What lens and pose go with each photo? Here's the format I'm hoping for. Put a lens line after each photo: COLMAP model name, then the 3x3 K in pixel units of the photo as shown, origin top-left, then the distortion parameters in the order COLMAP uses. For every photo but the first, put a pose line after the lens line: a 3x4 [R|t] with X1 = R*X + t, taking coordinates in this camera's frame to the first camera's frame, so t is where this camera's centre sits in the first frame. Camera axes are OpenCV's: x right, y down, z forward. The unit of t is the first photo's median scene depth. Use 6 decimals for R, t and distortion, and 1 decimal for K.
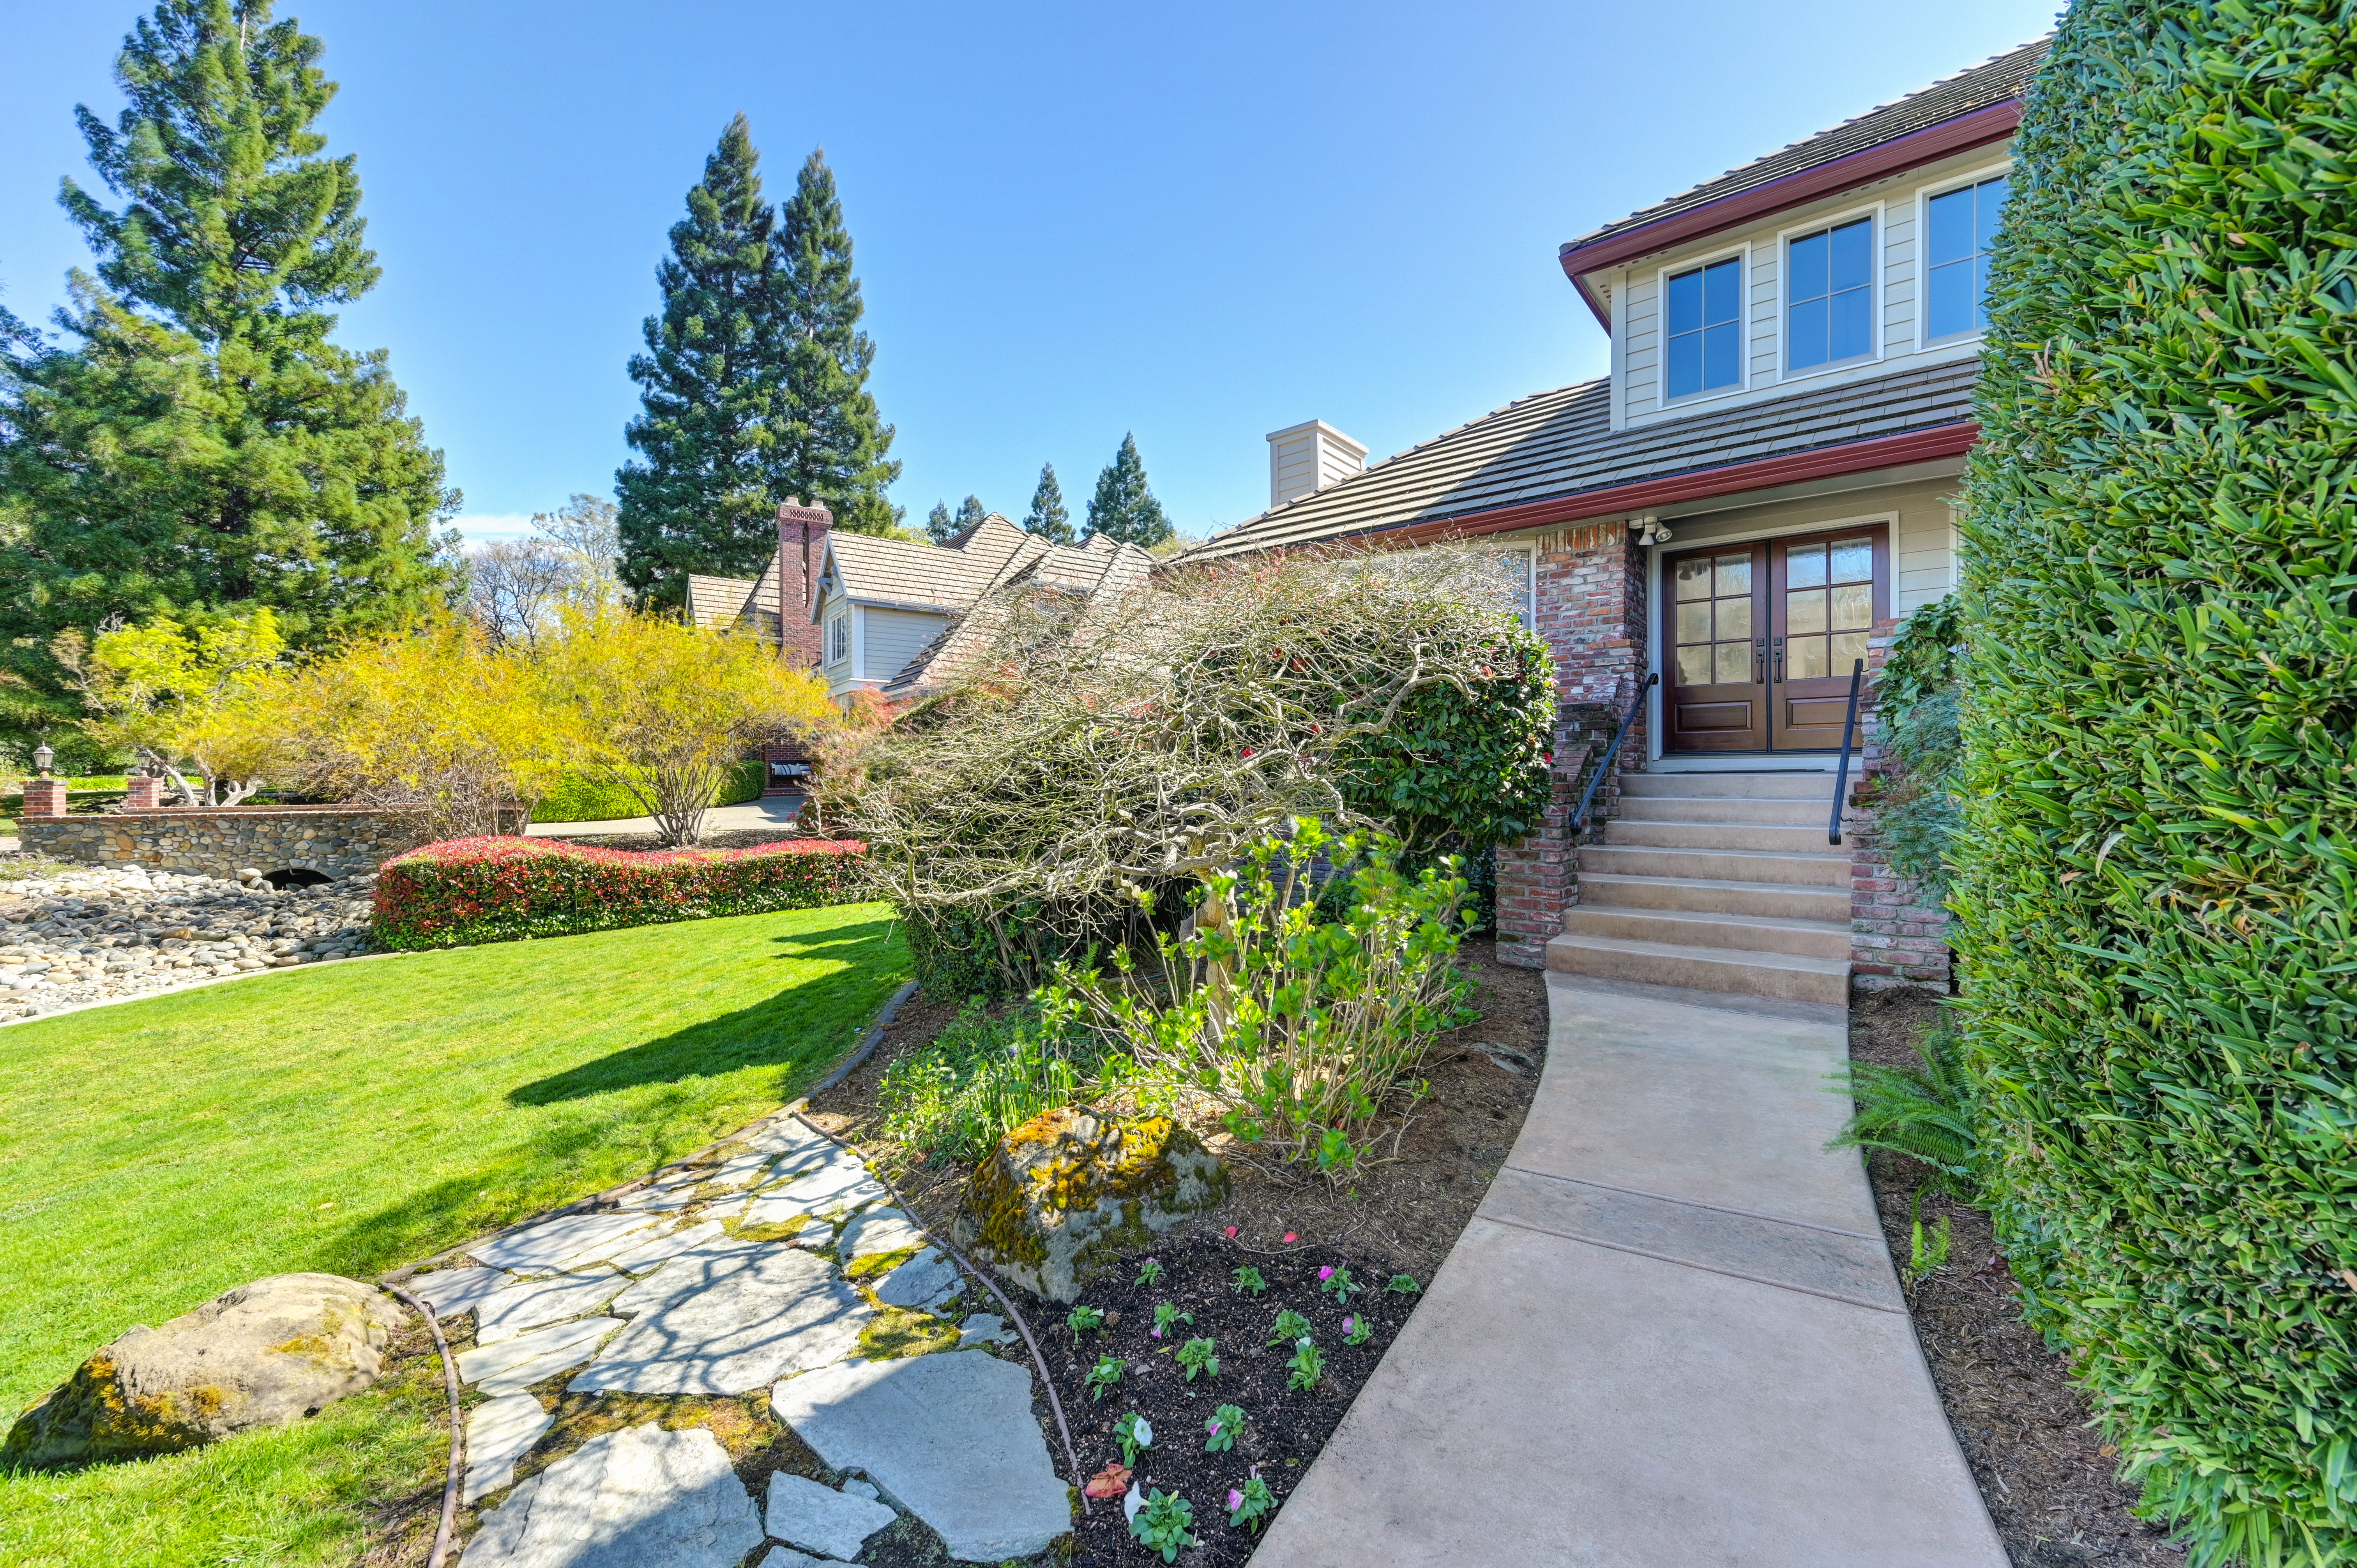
lens RADIAL K [[928.3, 0, 1186.0], [0, 928.3, 785.4], [0, 0, 1]] dist [-0.001068, -0.000047]
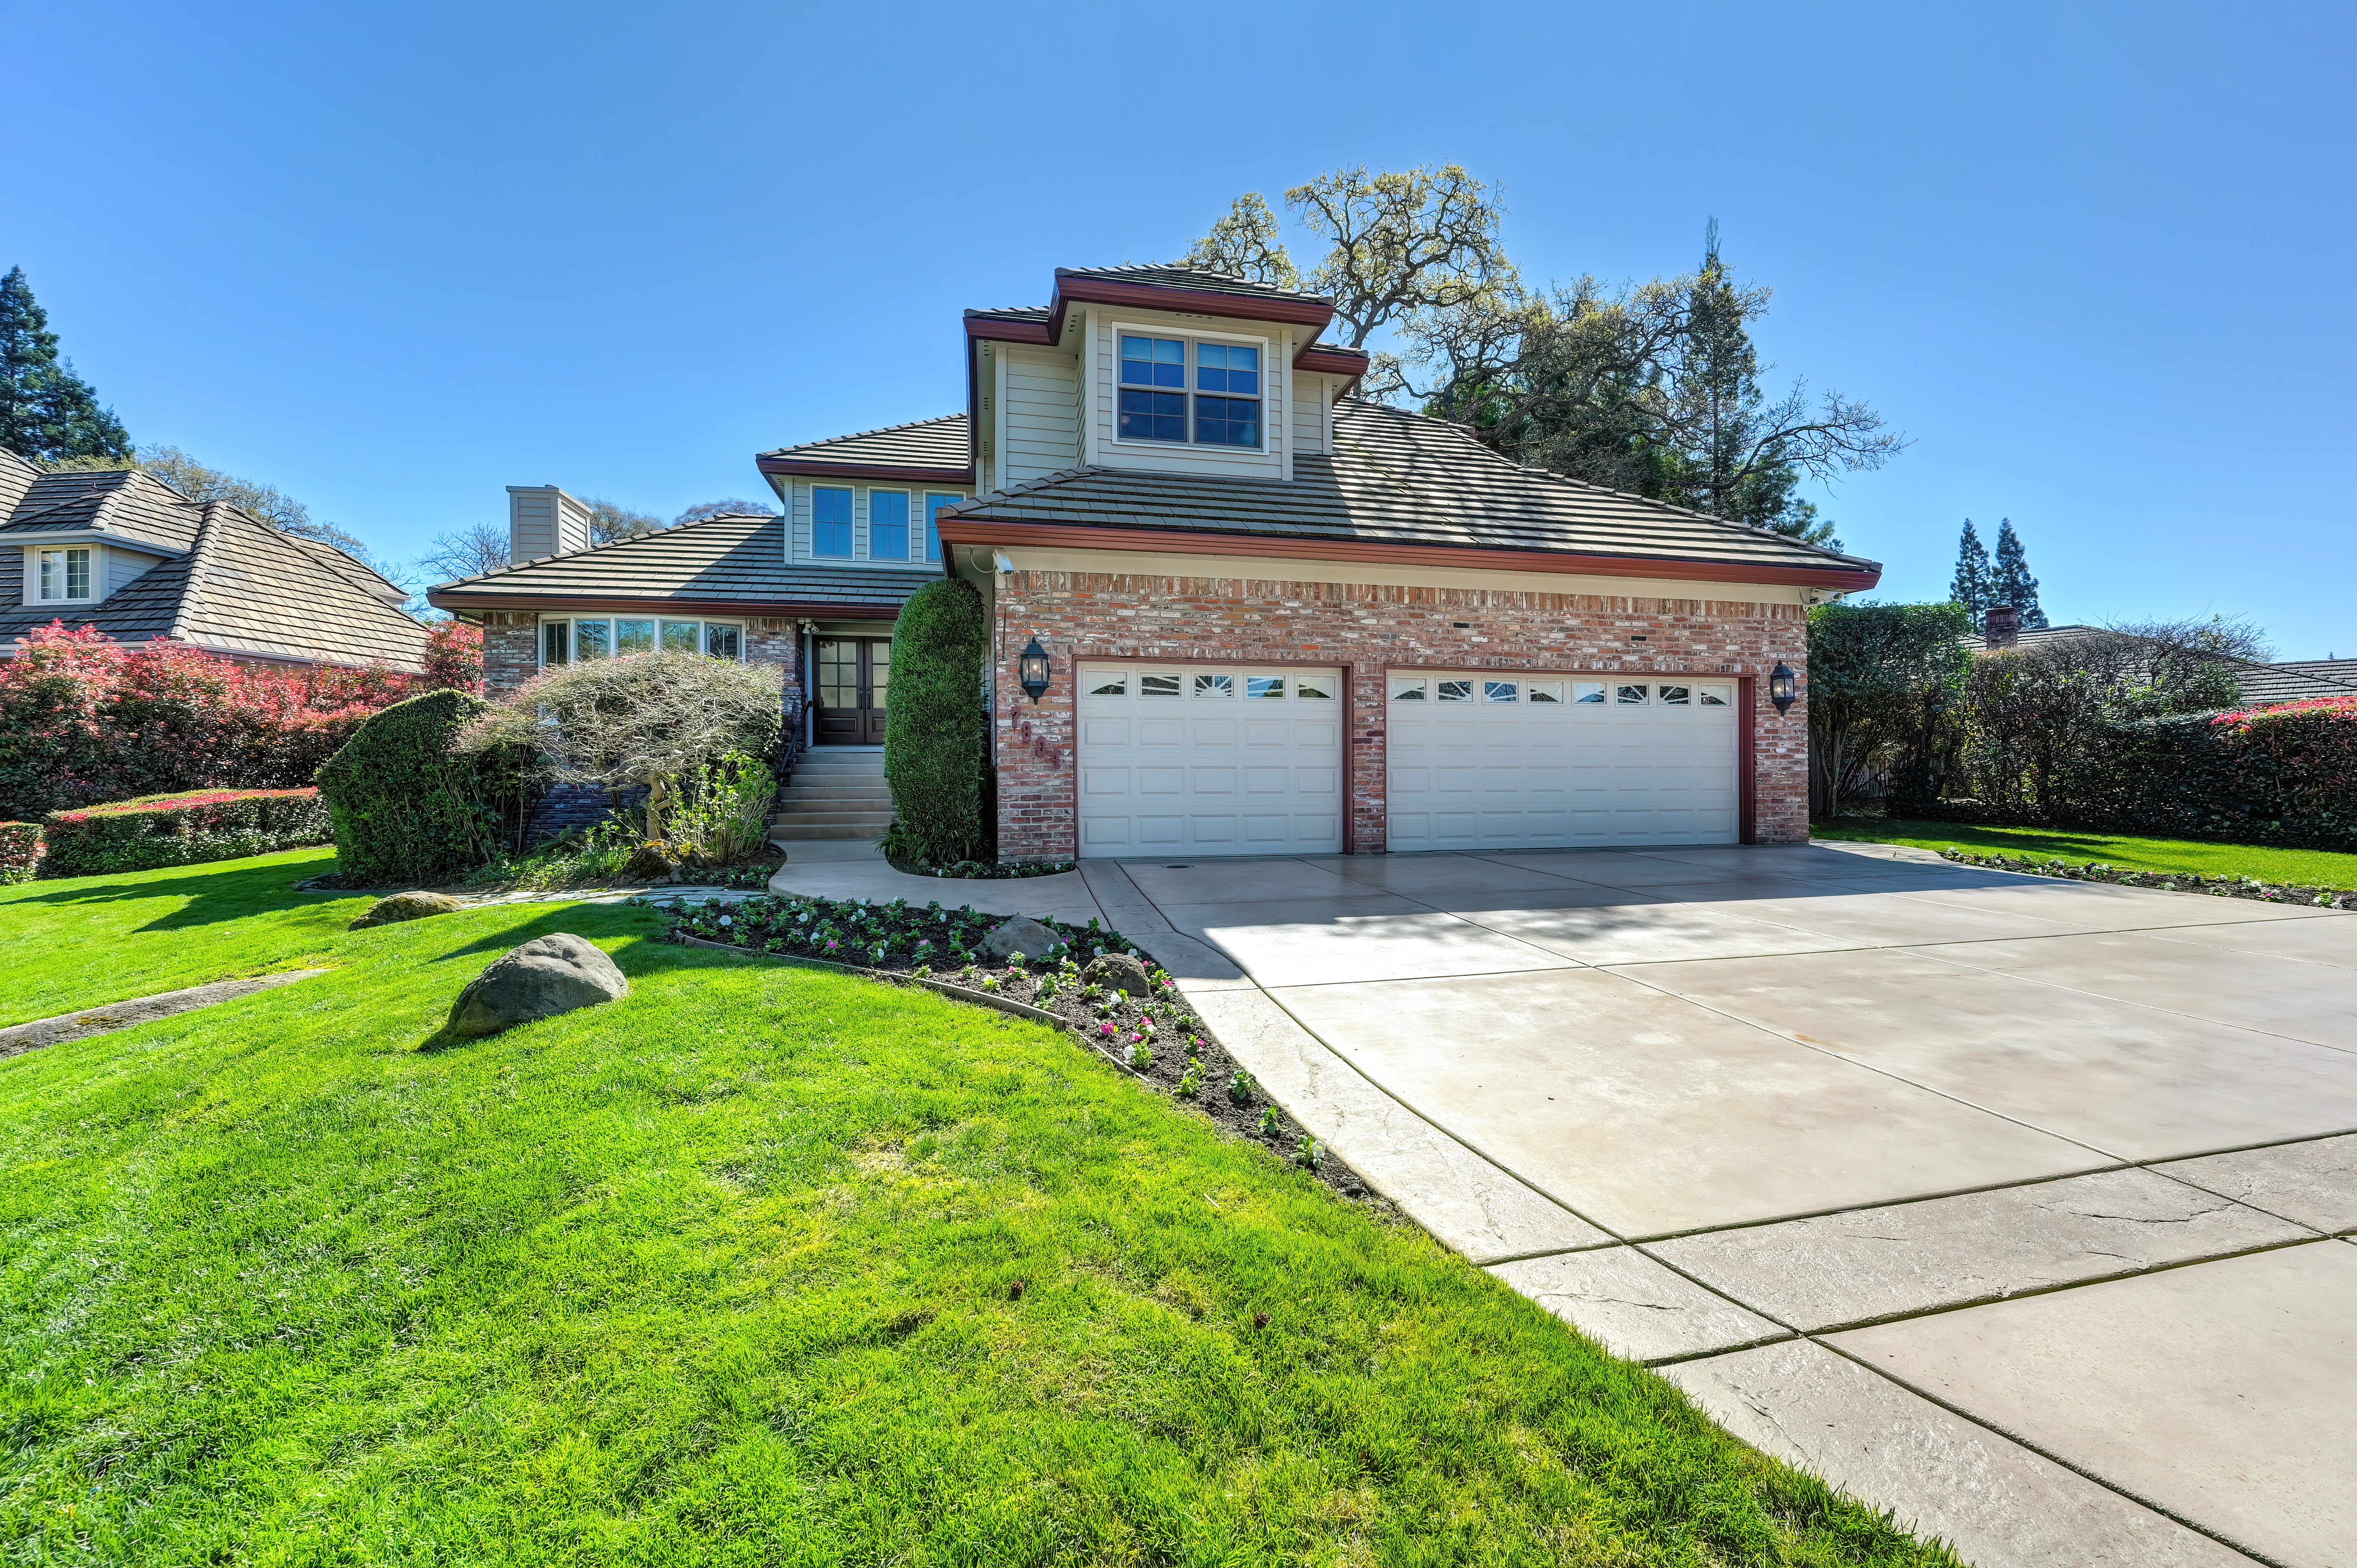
lens RADIAL K [[928.3, 0, 1186.0], [0, 928.3, 785.4], [0, 0, 1]] dist [-0.001068, -0.000047]
pose [[0.631881, -0.005639, 0.775045, -0.482254], [0.010307, 0.999946, -0.001127, 0.062106], [-0.774997, 0.008701, 0.631906, -0.793389]]
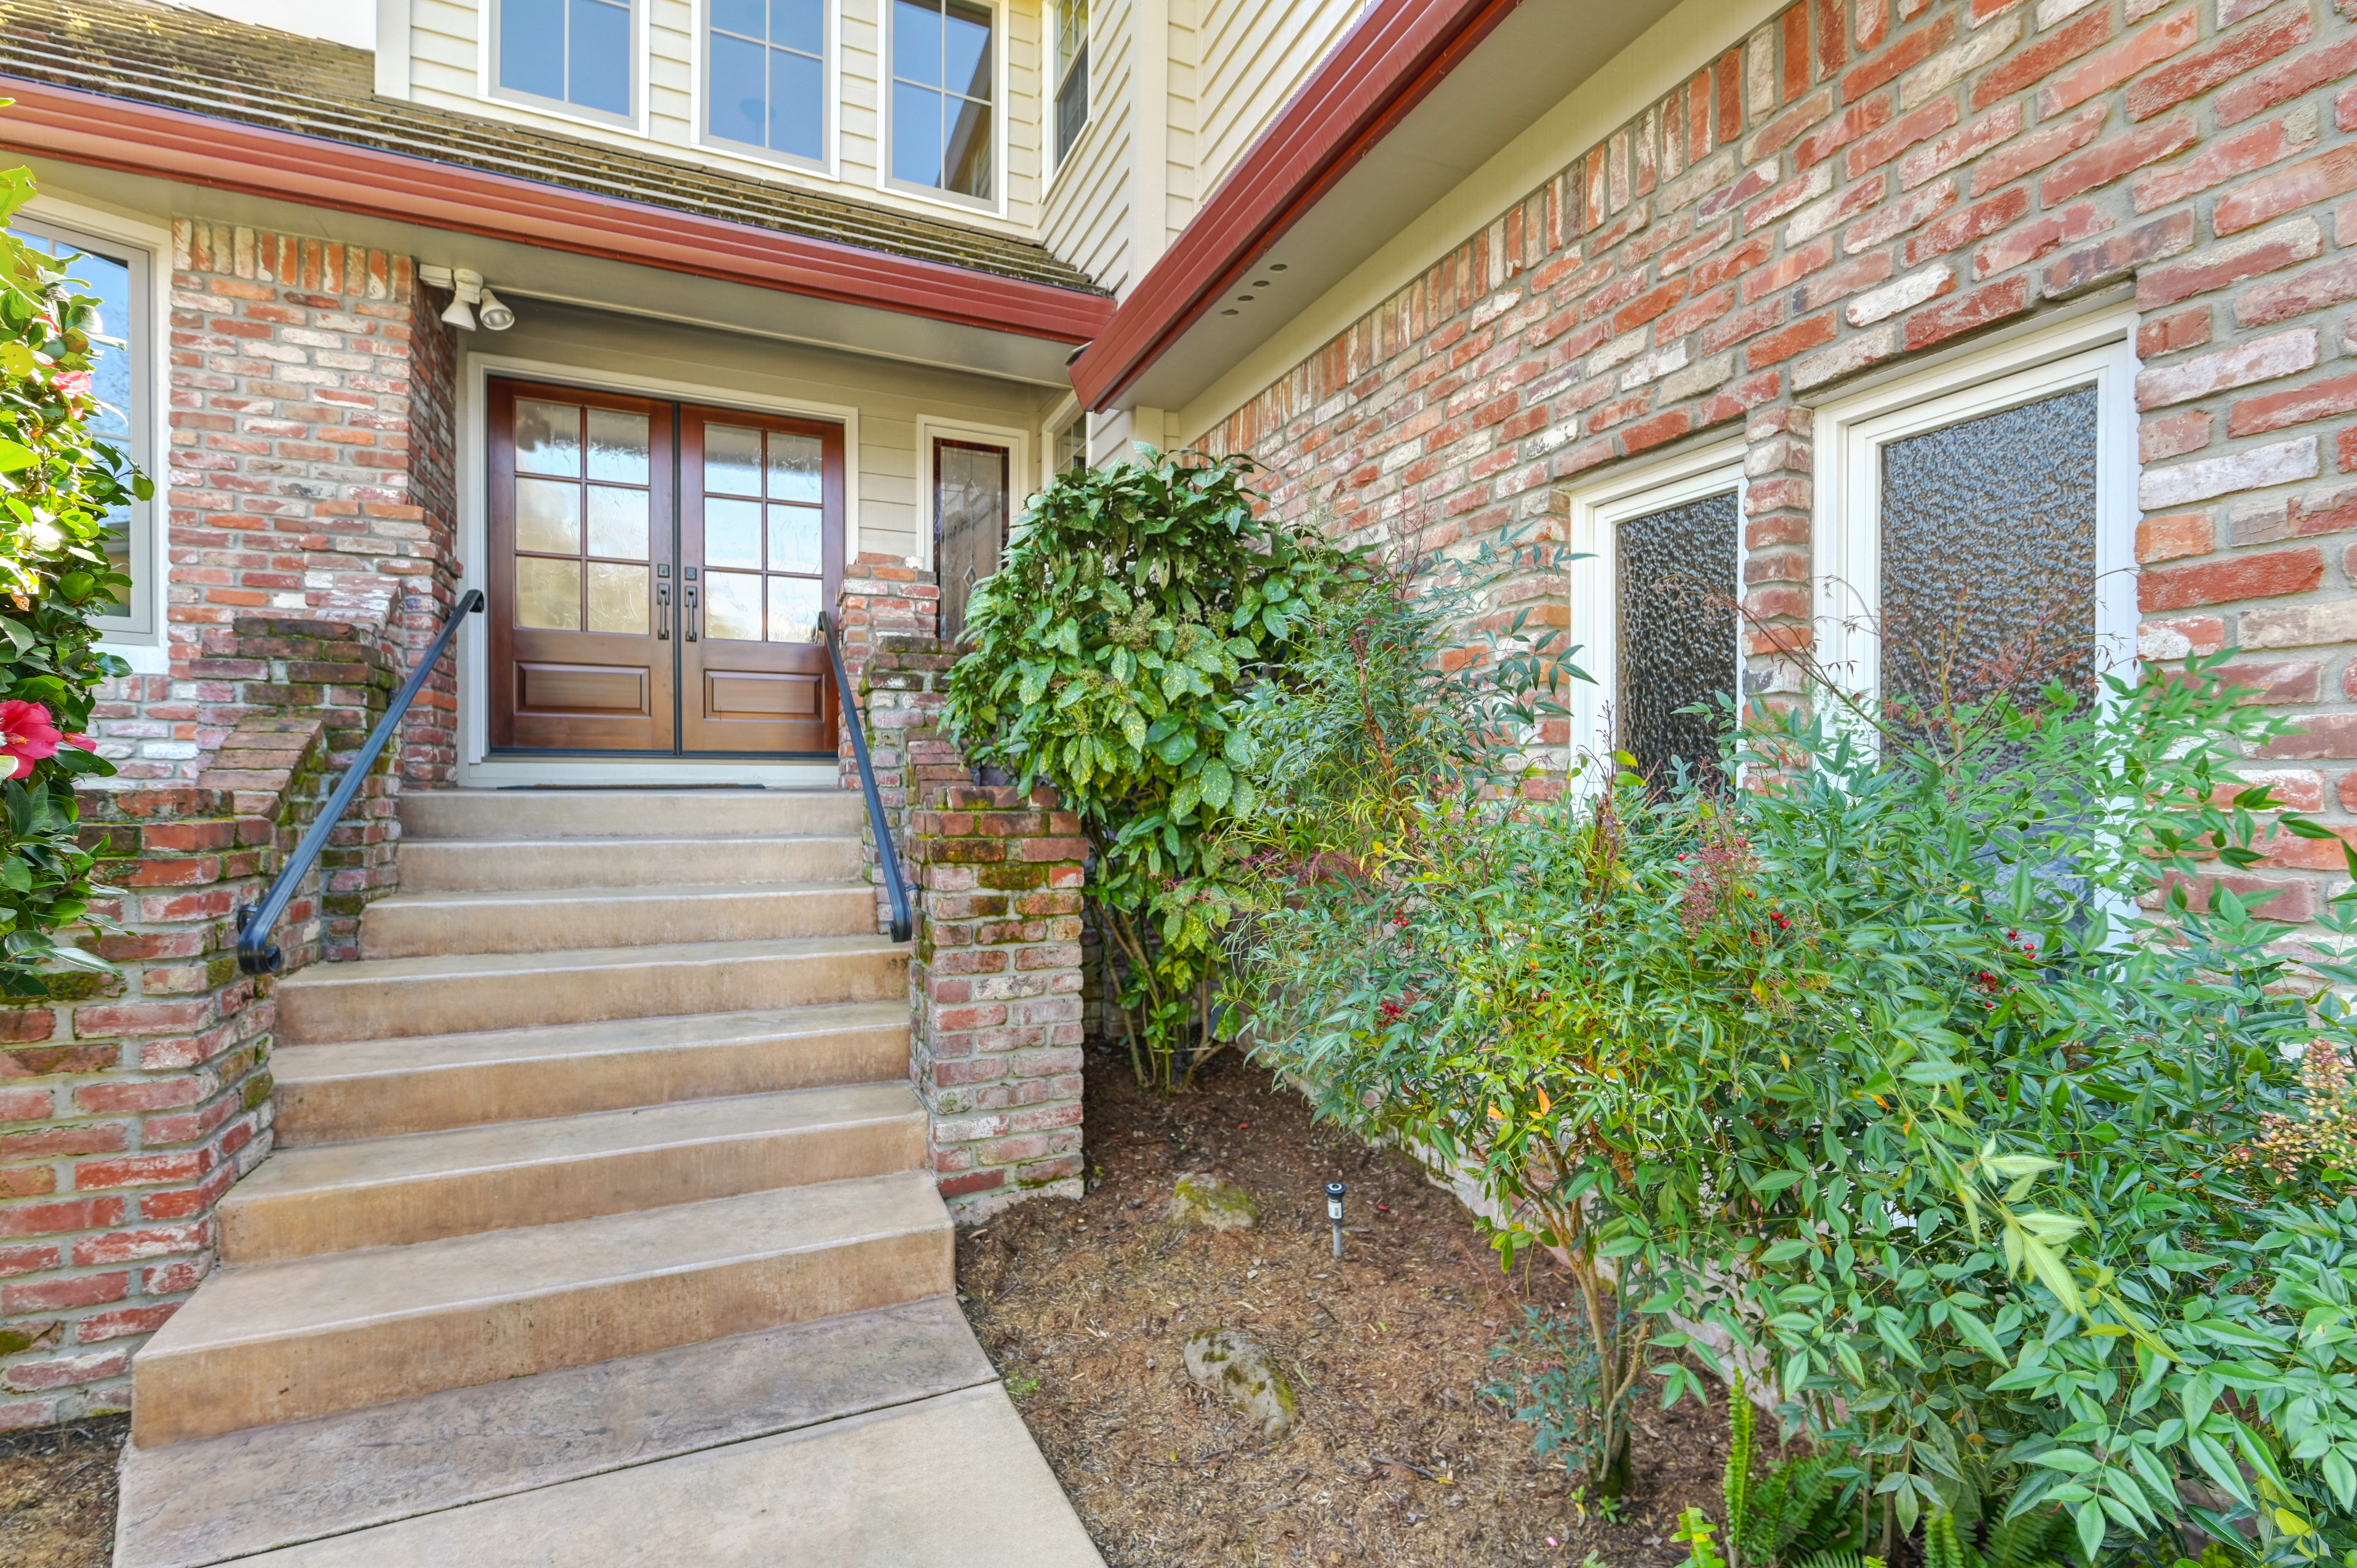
lens RADIAL K [[1058.5, 0, 1191.6], [0, 1058.5, 795.0], [0, 0, 1]] dist [-0.001334, -0.000155]
pose [[0.463825, 0.002197, 0.885924, 0.177962], [0.002551, 0.999989, -0.003815, -0.006987], [-0.885923, 0.004029, 0.463815, 0.392458]]
